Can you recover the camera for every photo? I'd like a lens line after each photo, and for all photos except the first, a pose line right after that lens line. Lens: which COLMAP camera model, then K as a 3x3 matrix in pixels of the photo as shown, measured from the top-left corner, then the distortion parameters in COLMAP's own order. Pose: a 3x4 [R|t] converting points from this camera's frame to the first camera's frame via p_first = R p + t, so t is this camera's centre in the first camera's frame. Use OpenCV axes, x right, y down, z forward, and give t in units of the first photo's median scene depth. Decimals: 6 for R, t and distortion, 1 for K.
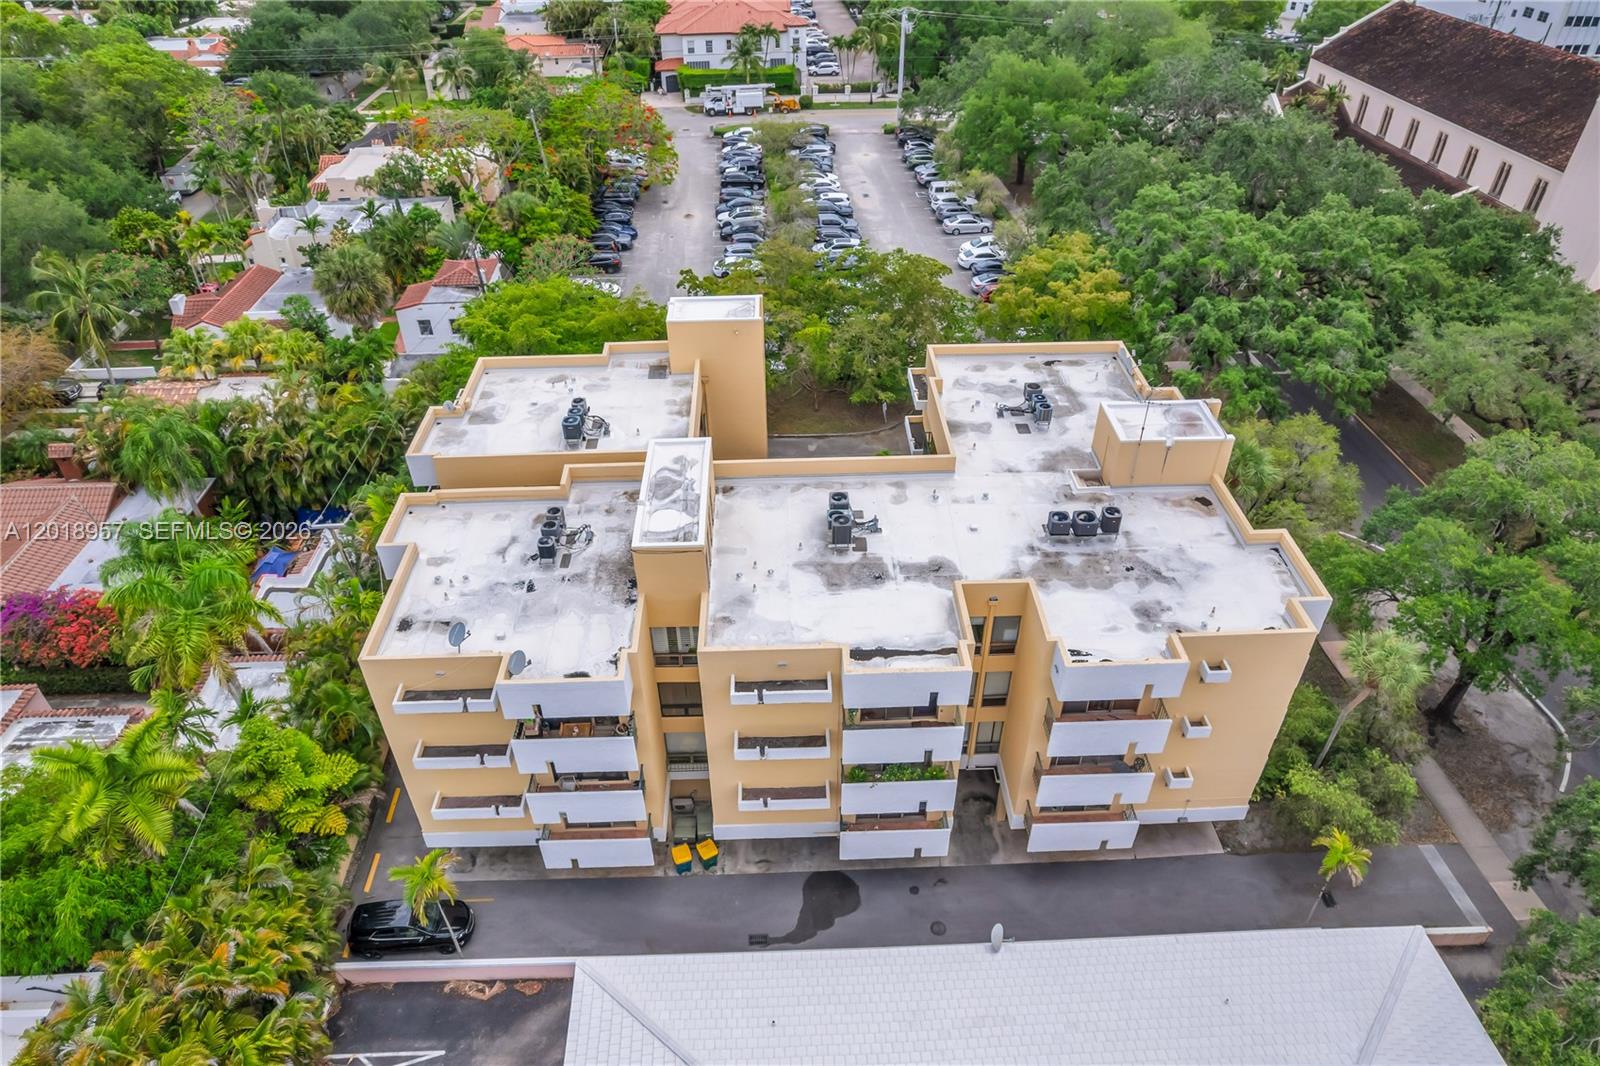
lens RADIAL K [[1014.6, 0, 800.0], [0, 1014.6, 533.0], [0, 0, 1]] dist [-0.078248, 0.069449]
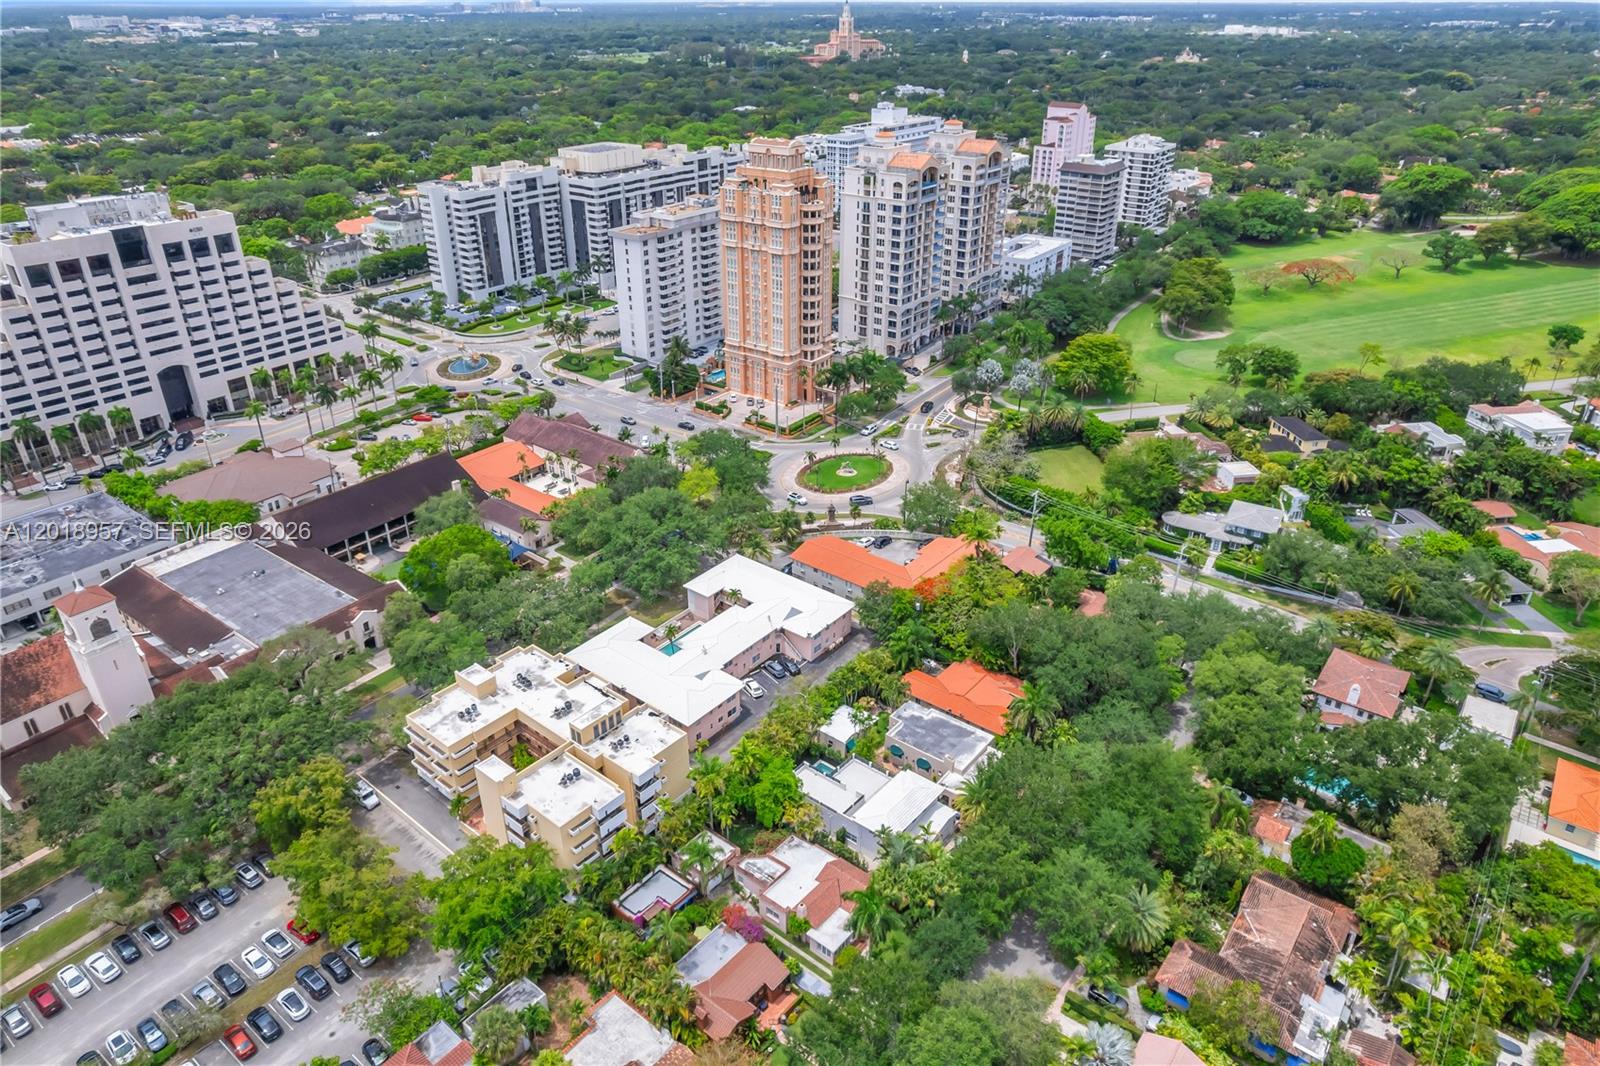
lens RADIAL K [[1014.6, 0, 800.0], [0, 1014.6, 533.0], [0, 0, 1]] dist [-0.078248, 0.069449]
pose [[-0.753198, -0.292729, 0.589069, -1.903980], [0.412460, 0.487431, 0.769602, -2.060687], [-0.512416, 0.822630, -0.246393, 0.740898]]
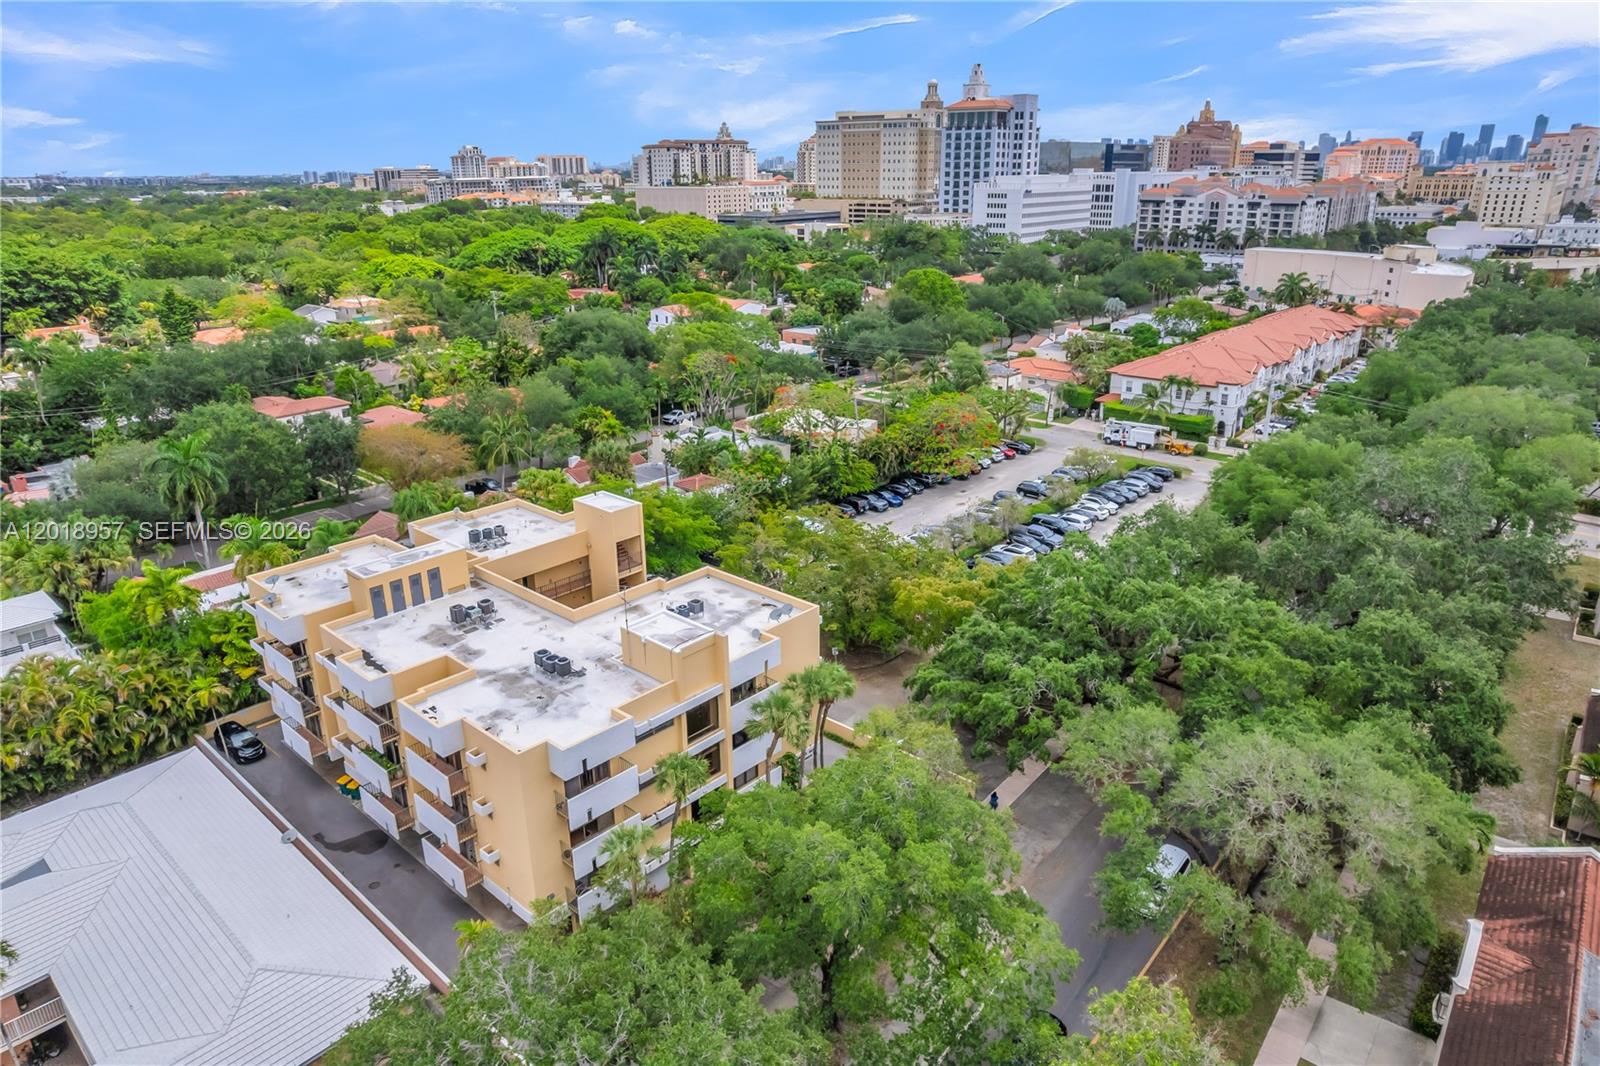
lens RADIAL K [[1014.6, 0, 800.0], [0, 1014.6, 533.0], [0, 0, 1]] dist [-0.078248, 0.069449]
pose [[0.723054, 0.243196, -0.646566, 1.078144], [-0.421660, 0.896763, -0.134238, -0.099340], [0.547170, 0.369692, 0.750954, 0.056460]]
